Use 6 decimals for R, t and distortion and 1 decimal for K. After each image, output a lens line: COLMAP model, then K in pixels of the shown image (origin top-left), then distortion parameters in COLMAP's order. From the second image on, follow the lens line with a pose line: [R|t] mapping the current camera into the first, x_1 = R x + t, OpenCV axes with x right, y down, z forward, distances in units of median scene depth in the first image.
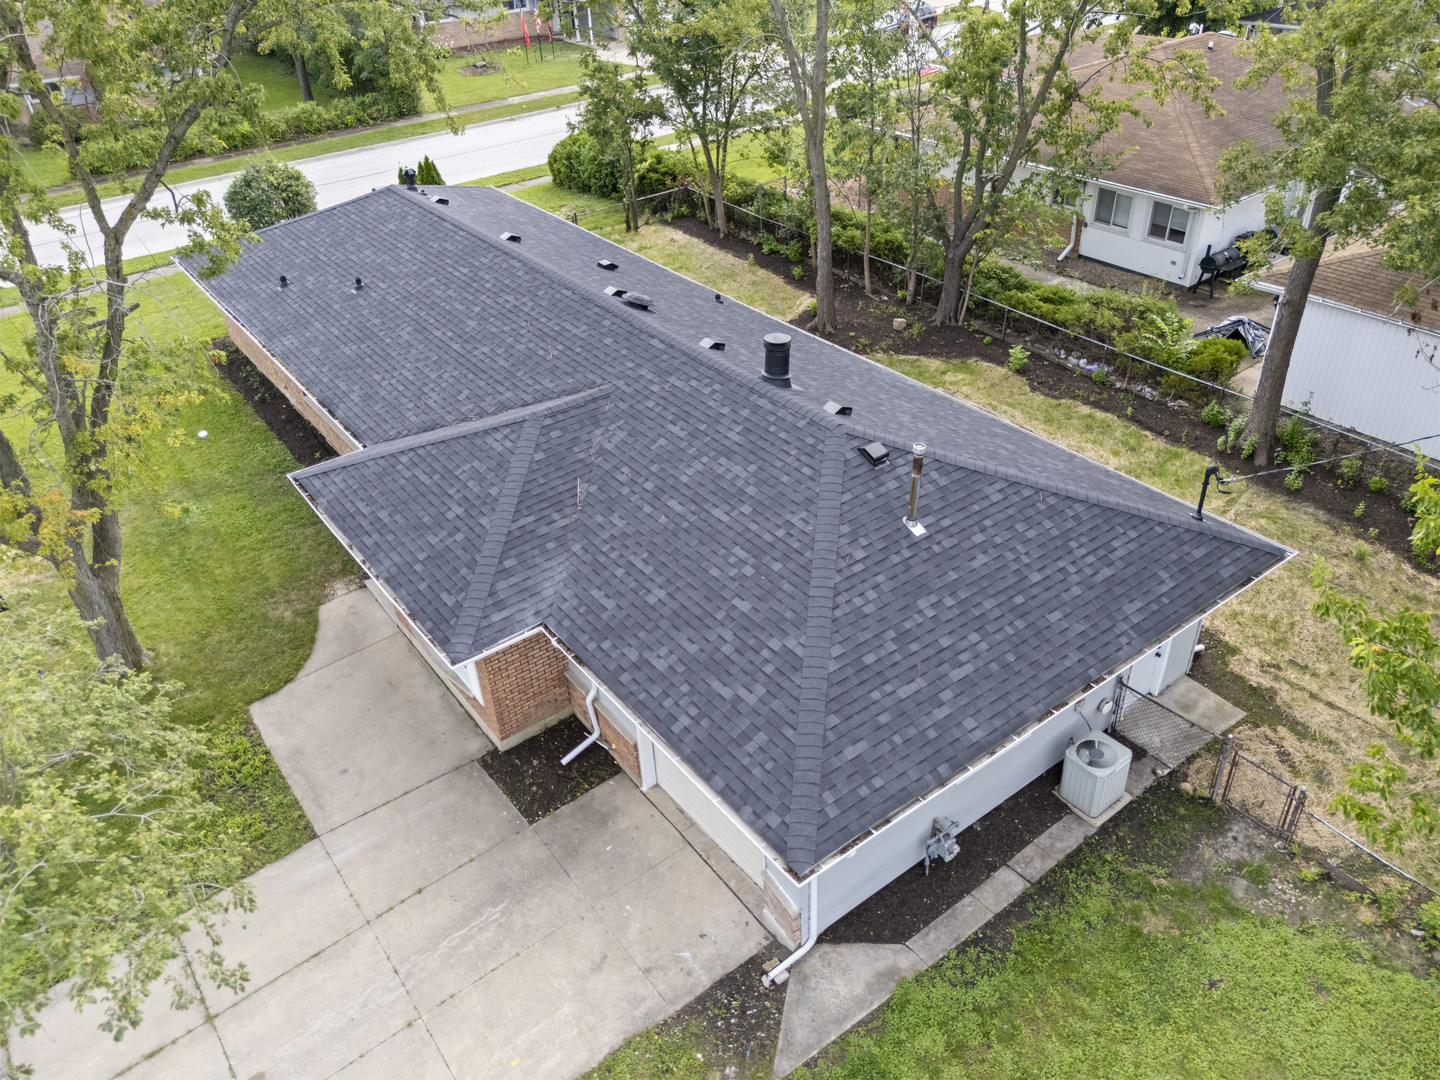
lens RADIAL K [[1086.0, 0, 720.0], [0, 1086.0, 540.0], [0, 0, 1]] dist [0.062465, -0.001097]
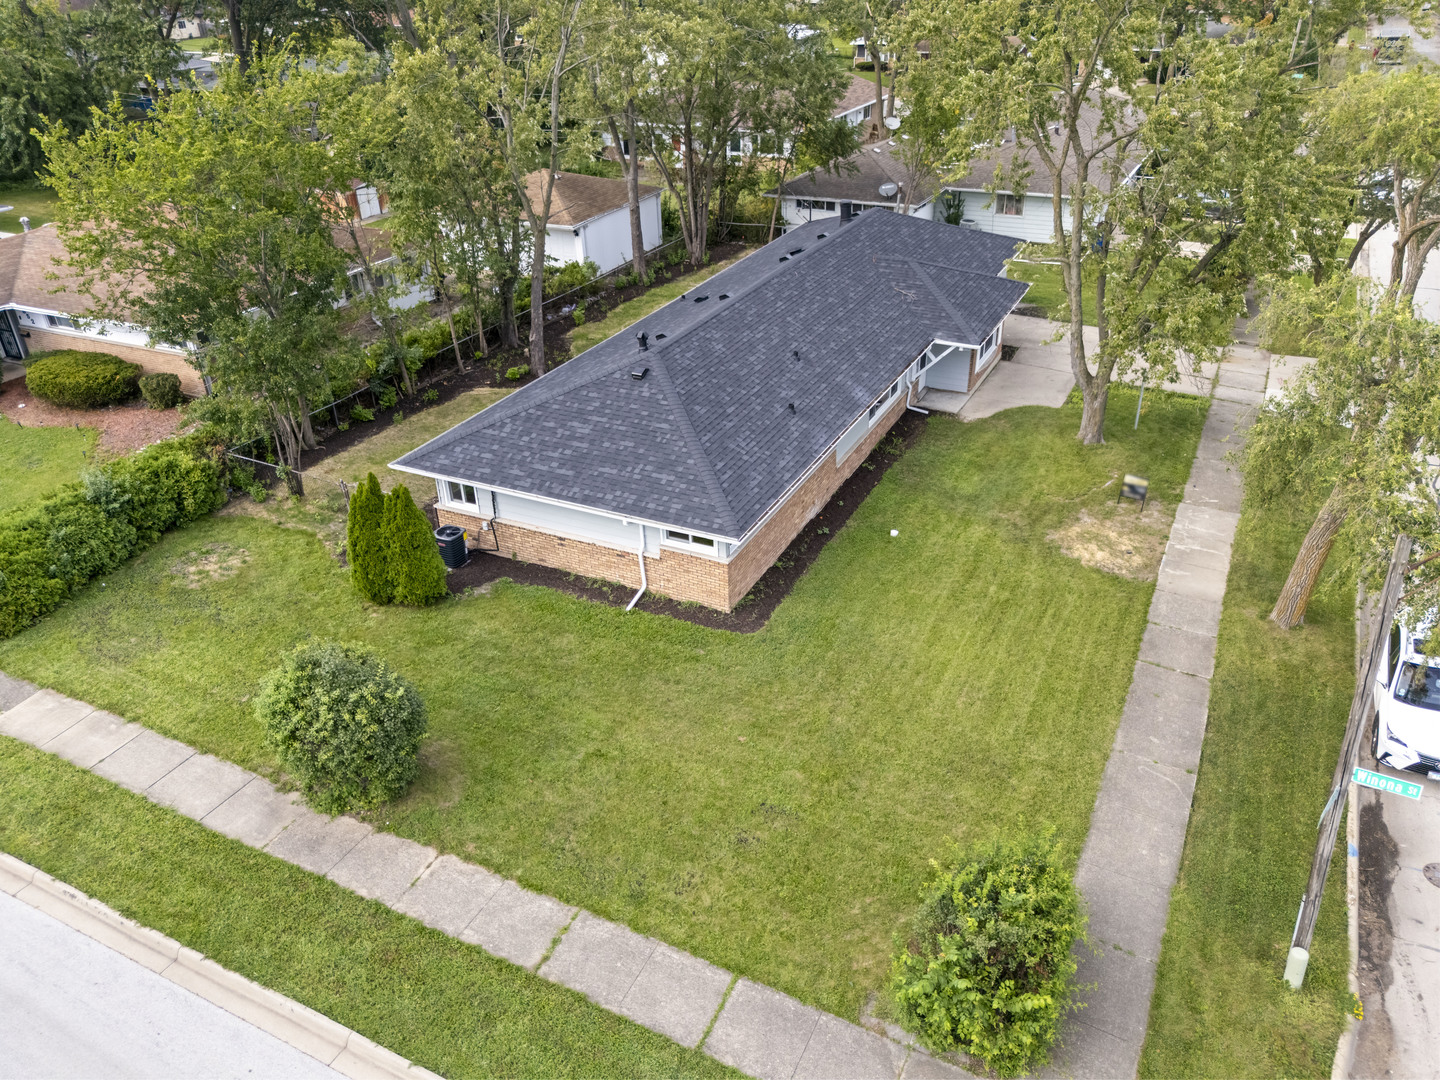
lens RADIAL K [[1086.0, 0, 720.0], [0, 1086.0, 540.0], [0, 0, 1]] dist [0.062465, -0.001097]
pose [[-0.456554, -0.383973, 0.802573, -1.278363], [0.533198, 0.604045, 0.592309, -0.831133], [-0.712220, 0.698351, -0.071045, 1.228111]]
